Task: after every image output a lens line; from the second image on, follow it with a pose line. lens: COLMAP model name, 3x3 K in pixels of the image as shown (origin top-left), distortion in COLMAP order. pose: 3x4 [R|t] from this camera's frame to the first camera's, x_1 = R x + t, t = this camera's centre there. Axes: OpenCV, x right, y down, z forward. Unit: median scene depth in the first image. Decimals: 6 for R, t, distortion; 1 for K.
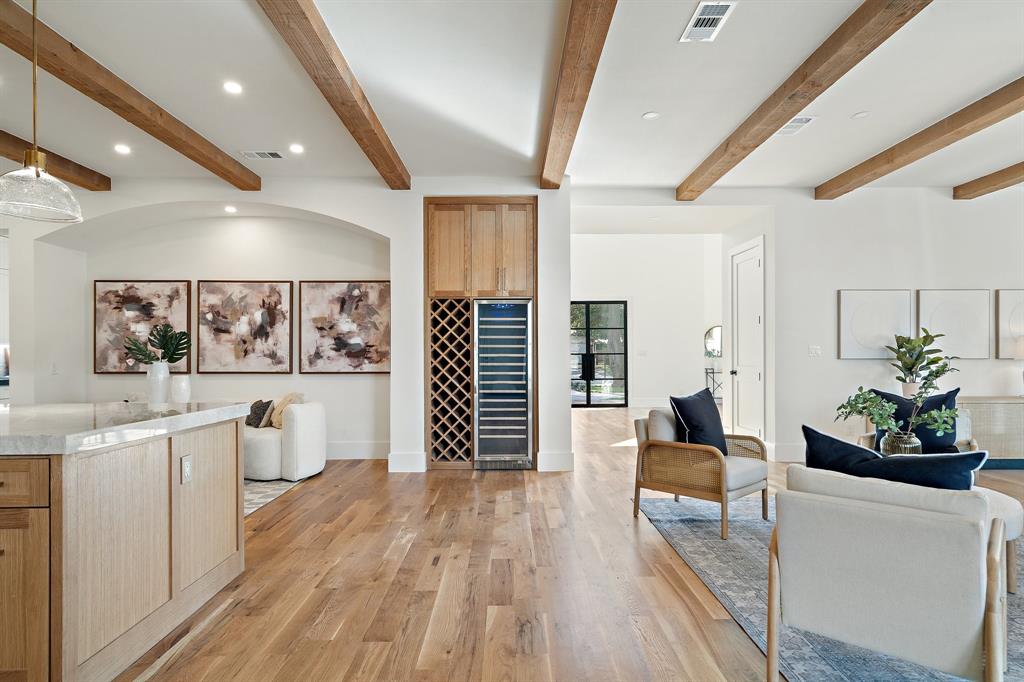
lens RADIAL K [[539.8, 0, 512.1], [0, 539.8, 349.8], [0, 0, 1]] dist [-0.003661, 0.000422]
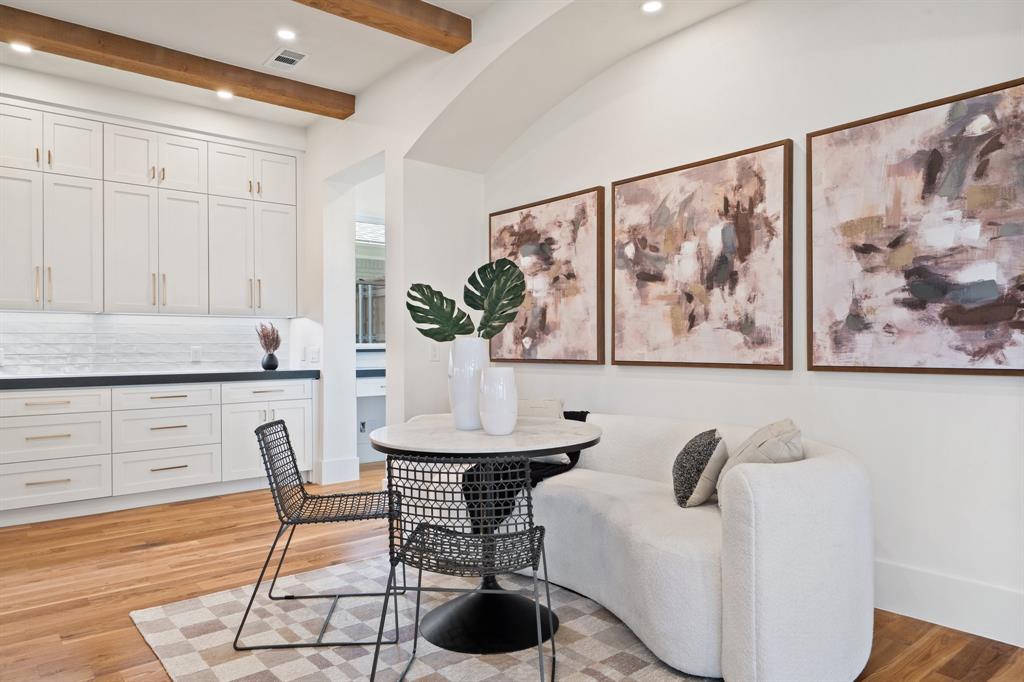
lens RADIAL K [[666.6, 0, 504.9], [0, 666.6, 343.0], [0, 0, 1]] dist [0.021191, -0.002708]
pose [[0.623417, -0.005319, -0.781872, -0.150627], [0.012300, 0.999920, 0.003005, 0.020527], [0.781793, -0.011490, 0.623432, 0.522864]]
